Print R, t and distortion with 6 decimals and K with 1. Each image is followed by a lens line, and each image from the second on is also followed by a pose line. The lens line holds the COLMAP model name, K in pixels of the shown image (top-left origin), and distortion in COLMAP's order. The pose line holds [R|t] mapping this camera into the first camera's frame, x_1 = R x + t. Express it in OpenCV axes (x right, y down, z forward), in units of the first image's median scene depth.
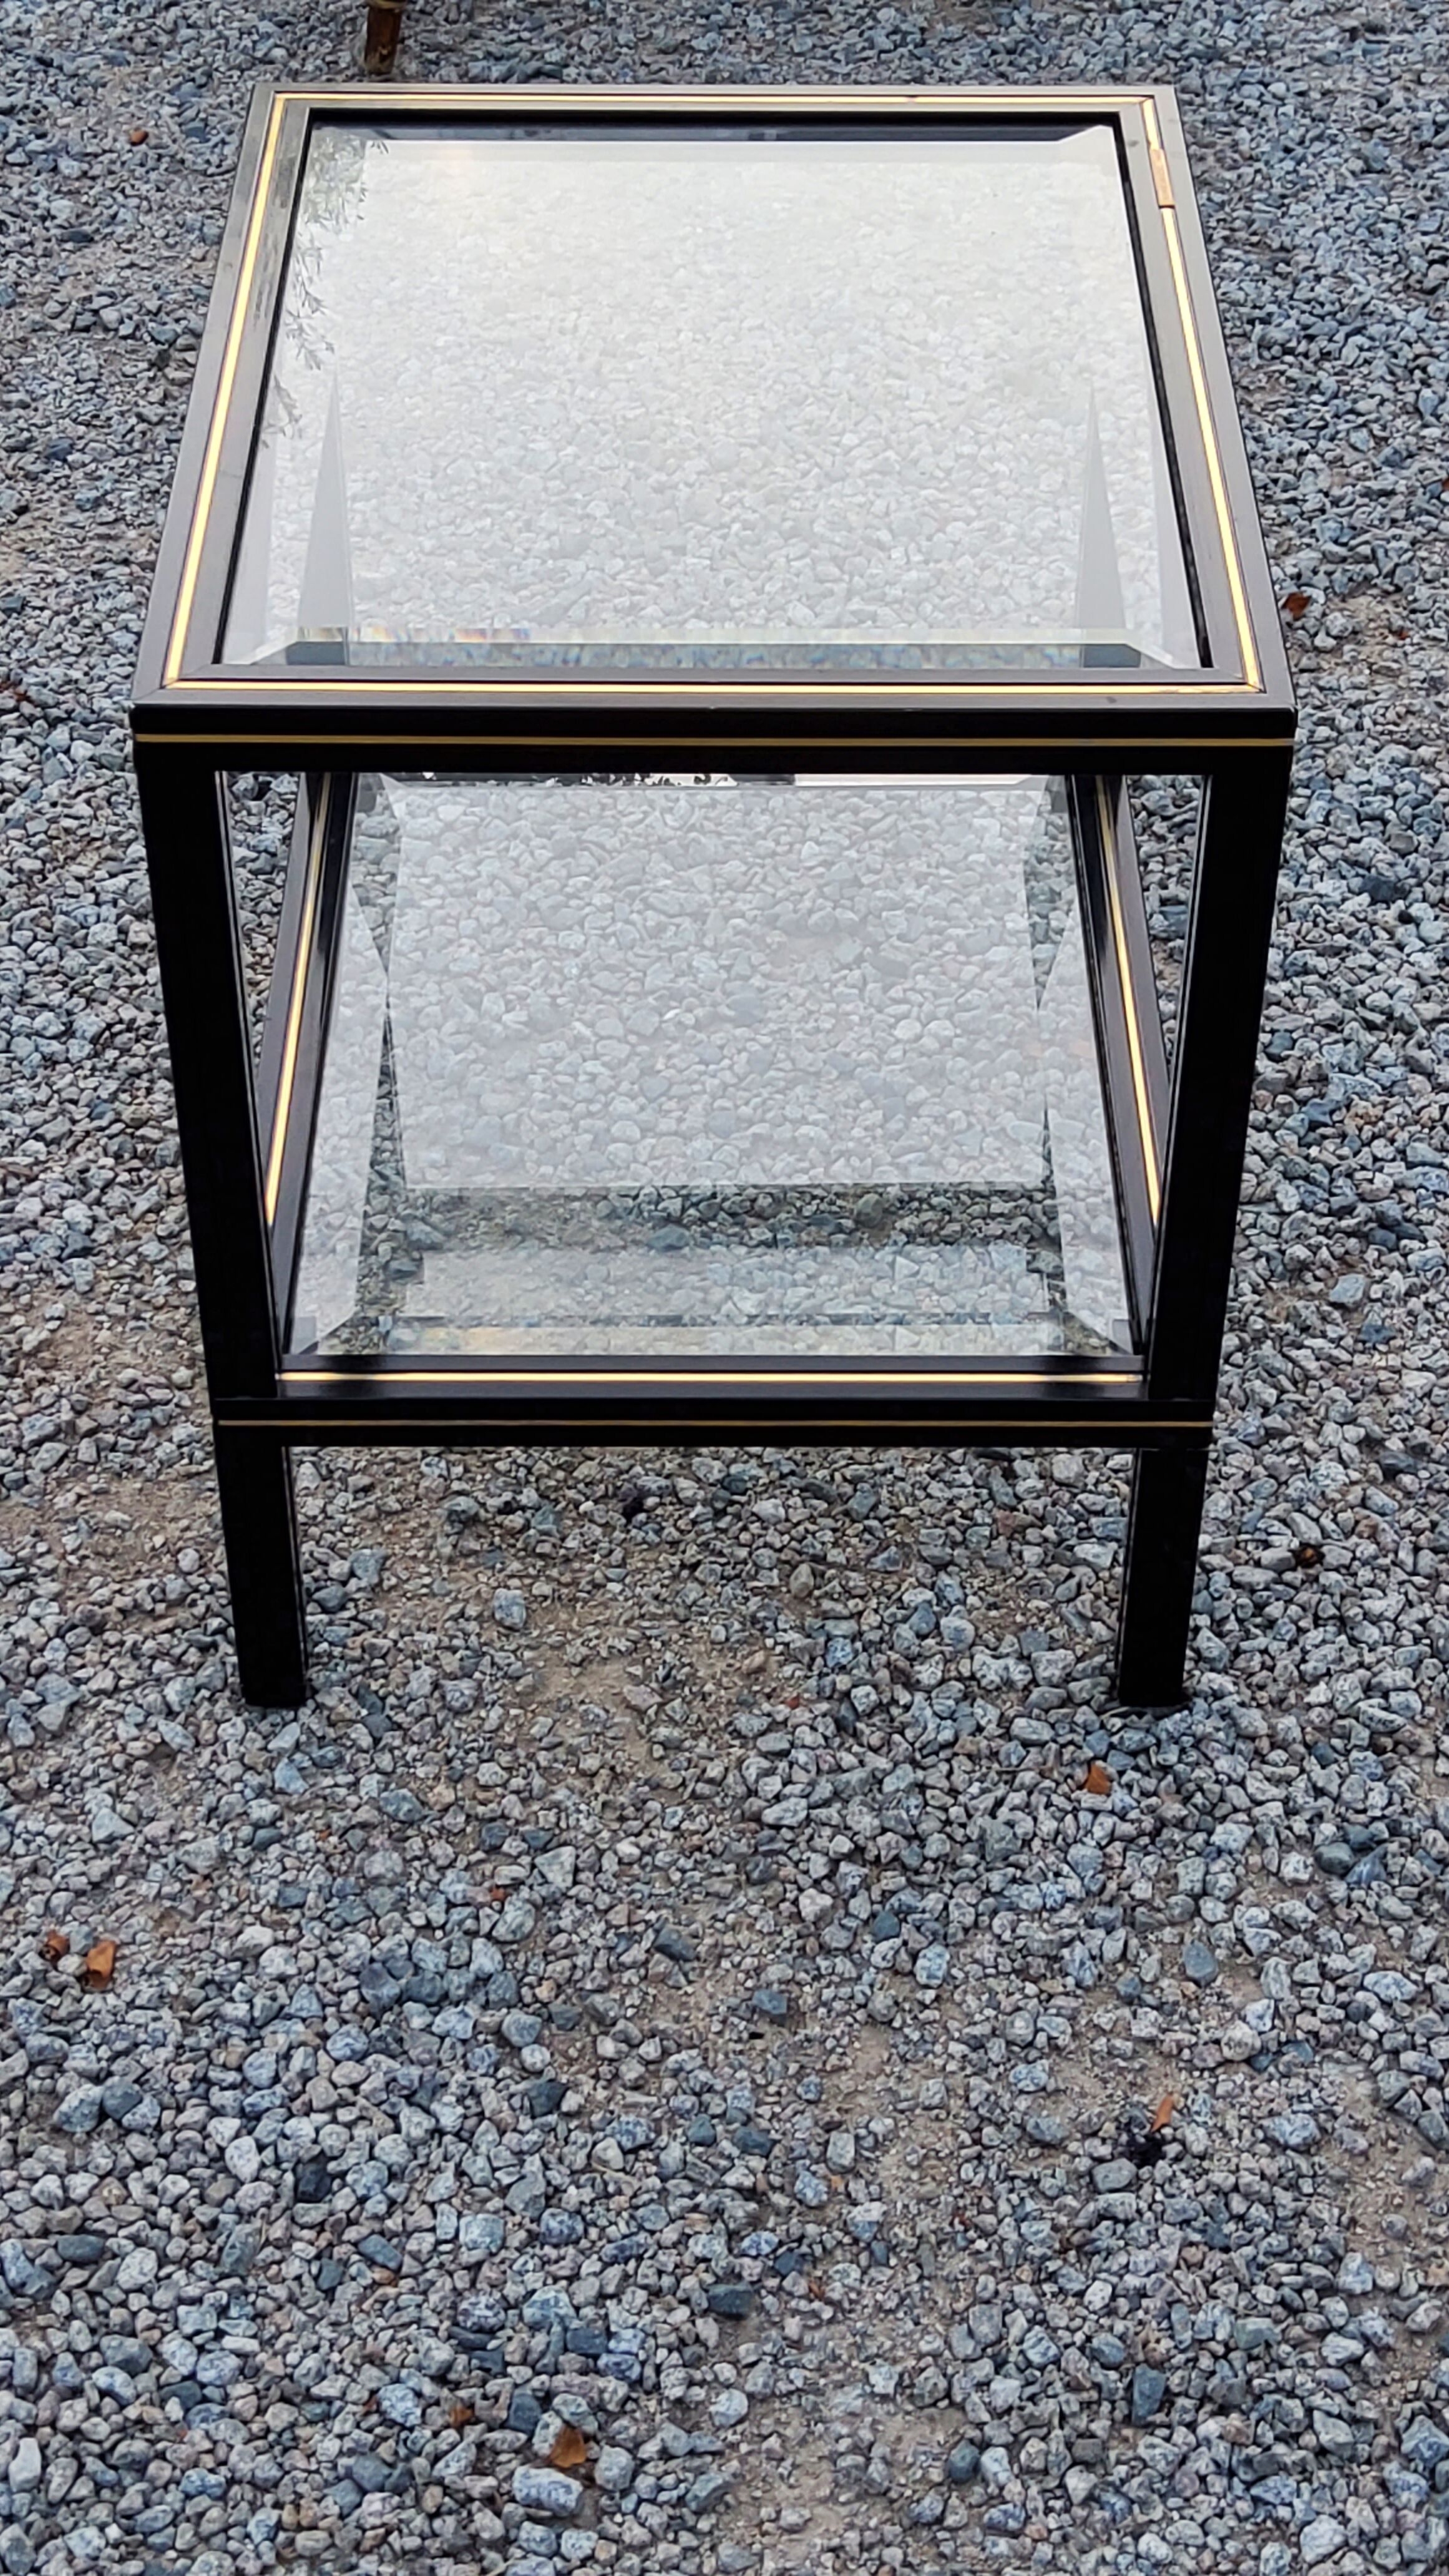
lens RADIAL K [[3852.6, 0, 727.0], [0, 3852.6, 1287.8], [0, 0, 1]] dist [0.110641, 0.000000]
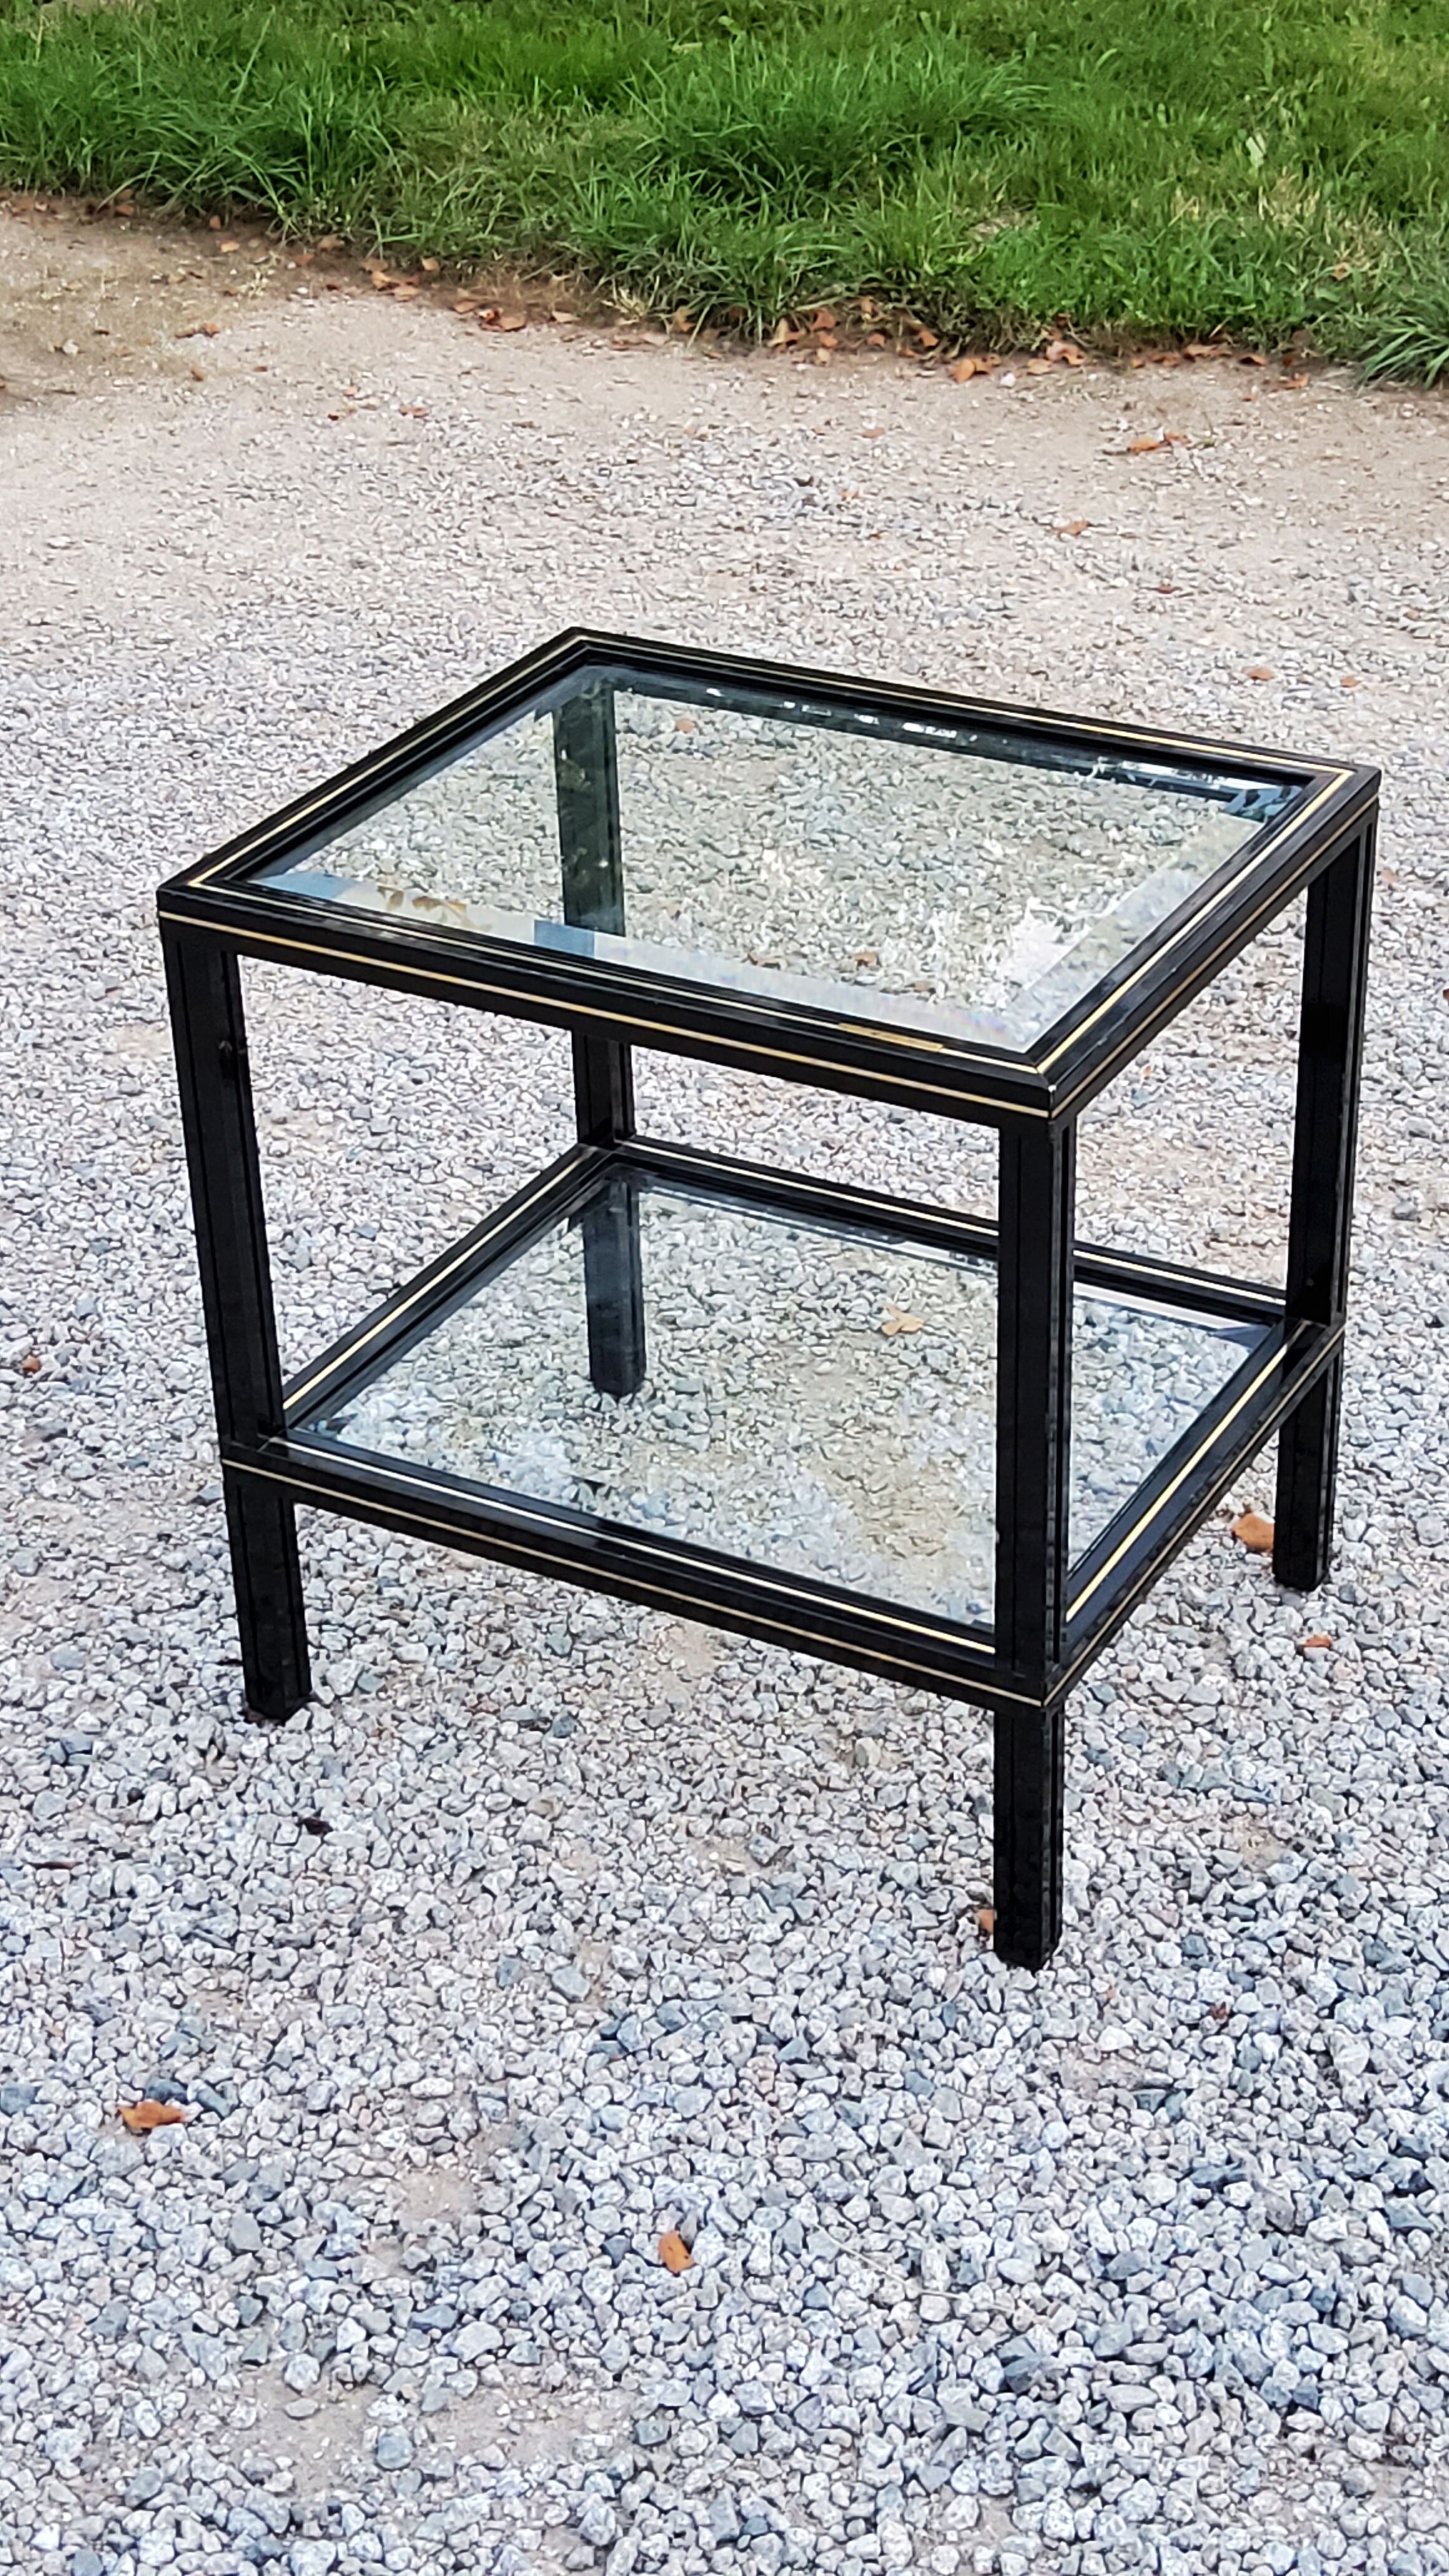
lens RADIAL K [[3852.6, 0, 714.3], [0, 3852.6, 1272.5], [0, 0, 1]] dist [0.110641, 0.000000]
pose [[-0.489920, 0.444751, -0.749783, 0.957280], [-0.562058, 0.496298, 0.661649, -0.920760], [0.666385, 0.745577, 0.006830, 0.993969]]
